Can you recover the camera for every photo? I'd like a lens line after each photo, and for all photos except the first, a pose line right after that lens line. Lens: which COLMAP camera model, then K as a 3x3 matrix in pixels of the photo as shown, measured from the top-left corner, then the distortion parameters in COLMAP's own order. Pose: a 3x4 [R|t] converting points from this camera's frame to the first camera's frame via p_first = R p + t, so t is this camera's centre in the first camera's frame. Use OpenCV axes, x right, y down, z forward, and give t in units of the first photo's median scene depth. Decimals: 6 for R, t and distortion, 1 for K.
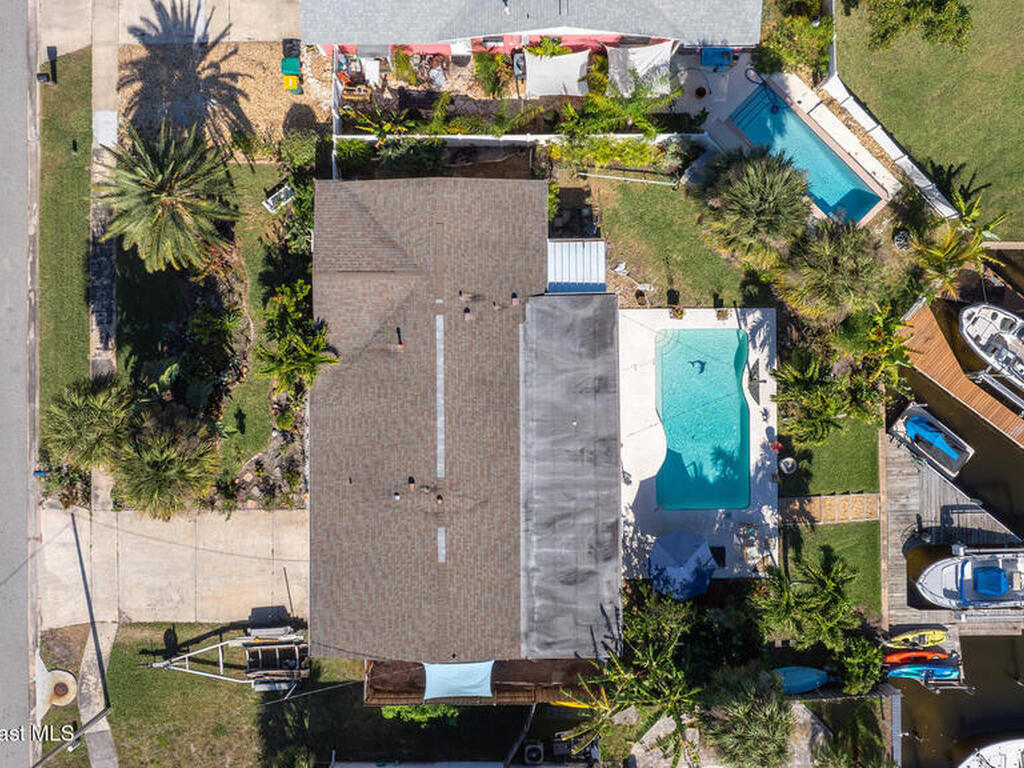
lens RADIAL K [[959.5, 0, 518.4], [0, 959.5, 383.9], [0, 0, 1]] dist [-0.008549, -0.028563]
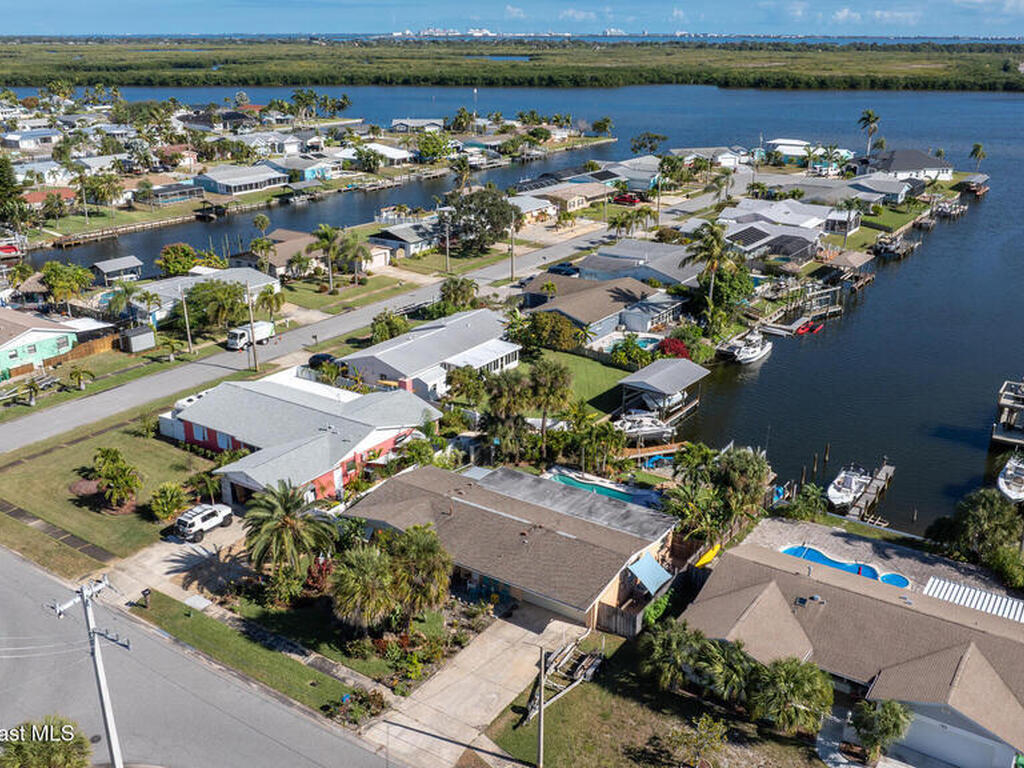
lens RADIAL K [[959.5, 0, 518.4], [0, 959.5, 383.9], [0, 0, 1]] dist [-0.008549, -0.028563]
pose [[0.568508, -0.279513, 0.773738, -1.178474], [0.822524, 0.211315, -0.528016, 0.813917], [-0.015915, 0.936599, 0.350040, 0.189590]]
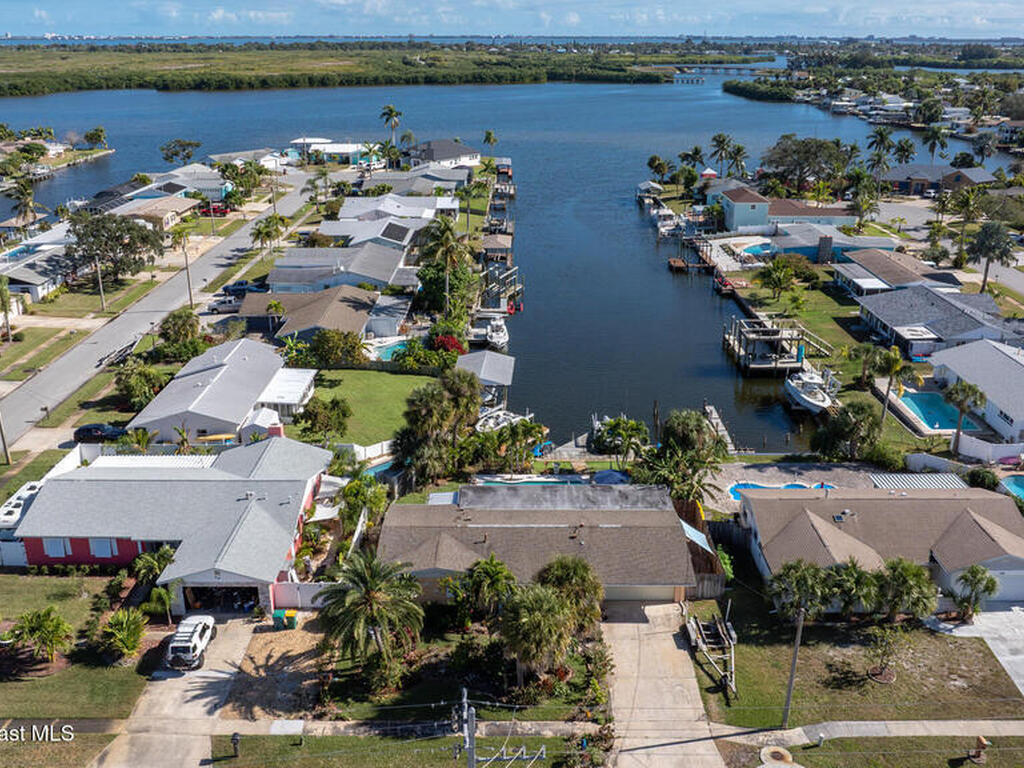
lens RADIAL K [[959.5, 0, 518.4], [0, 959.5, 383.9], [0, 0, 1]] dist [-0.008549, -0.028563]
pose [[0.005901, -0.340234, 0.940322, -1.391066], [0.999849, 0.017354, 0.000004, 0.007225], [-0.016320, 0.940181, 0.340285, 0.206334]]
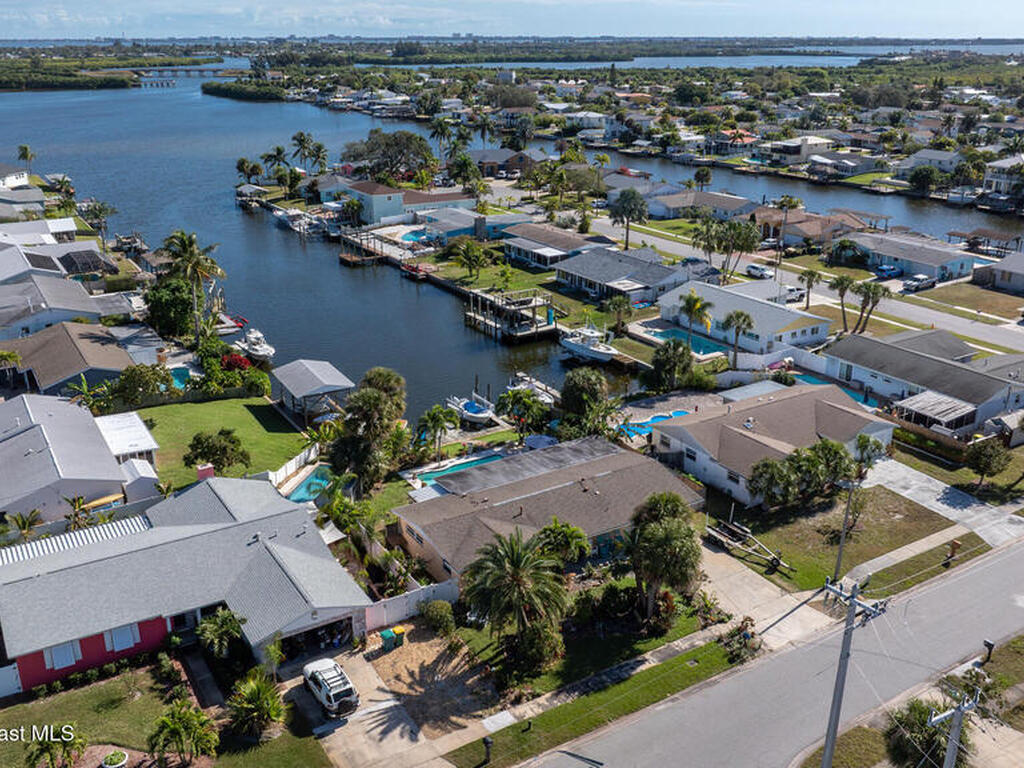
lens RADIAL K [[959.5, 0, 518.4], [0, 959.5, 383.9], [0, 0, 1]] dist [-0.008549, -0.028563]
pose [[-0.527069, -0.287783, 0.799612, -1.269814], [0.849756, -0.166727, 0.500117, -0.769131], [-0.010608, 0.943071, 0.332422, 0.221262]]
